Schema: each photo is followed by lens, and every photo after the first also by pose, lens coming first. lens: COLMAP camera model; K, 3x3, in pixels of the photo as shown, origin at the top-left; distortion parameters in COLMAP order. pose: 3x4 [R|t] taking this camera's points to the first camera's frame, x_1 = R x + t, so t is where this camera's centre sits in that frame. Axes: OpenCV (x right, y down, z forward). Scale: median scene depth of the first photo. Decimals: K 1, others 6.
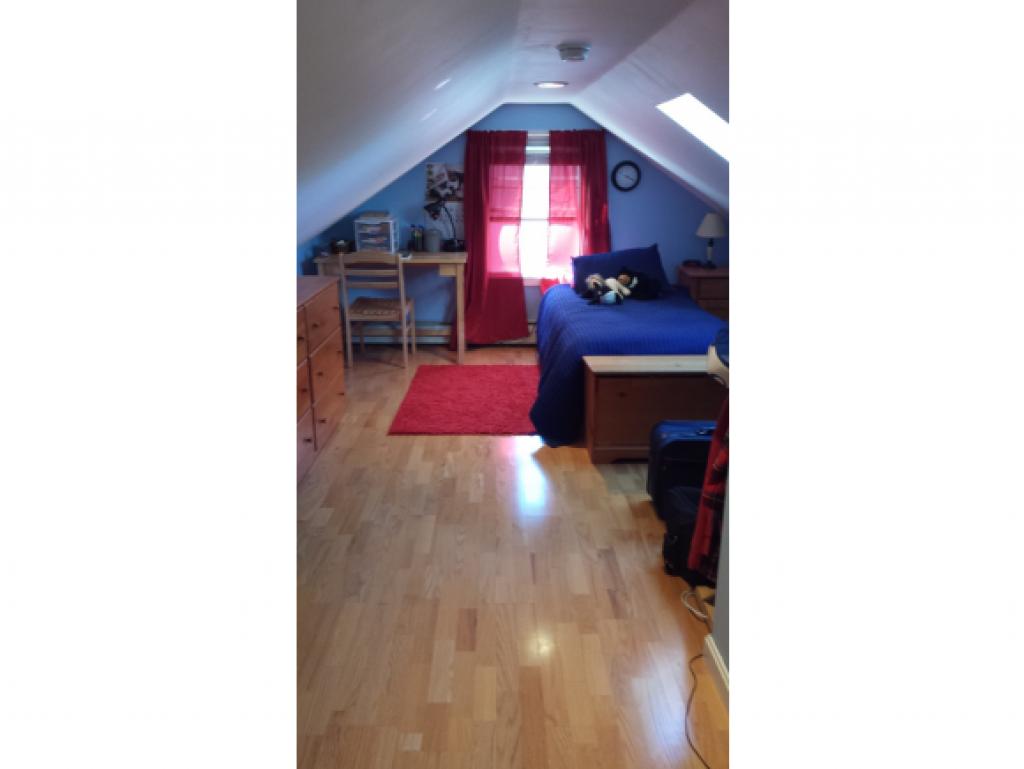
lens RADIAL K [[946.1, 0, 512.7], [0, 946.1, 368.4], [0, 0, 1]] dist [0.162020, -0.465670]
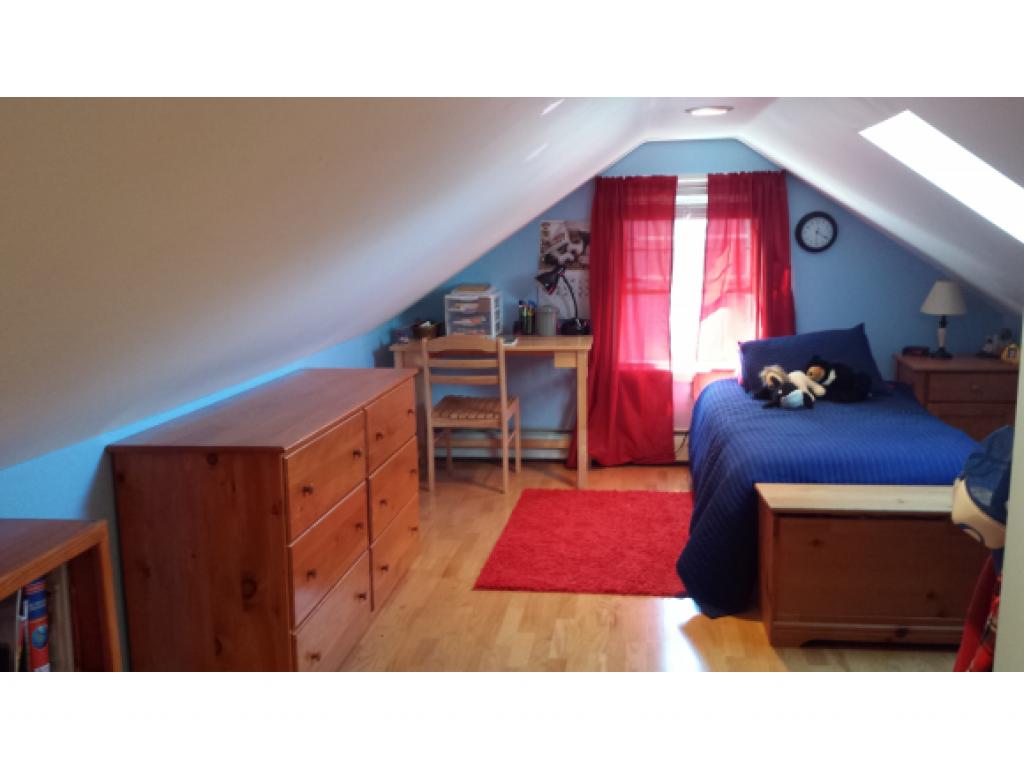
lens RADIAL K [[946.1, 0, 512.7], [0, 946.1, 368.4], [0, 0, 1]] dist [0.162020, -0.465670]
pose [[0.983663, 0.001738, -0.180010, 0.024486], [-0.018851, 0.995450, -0.093398, -0.027363], [0.179029, 0.095265, 0.979221, 0.270954]]
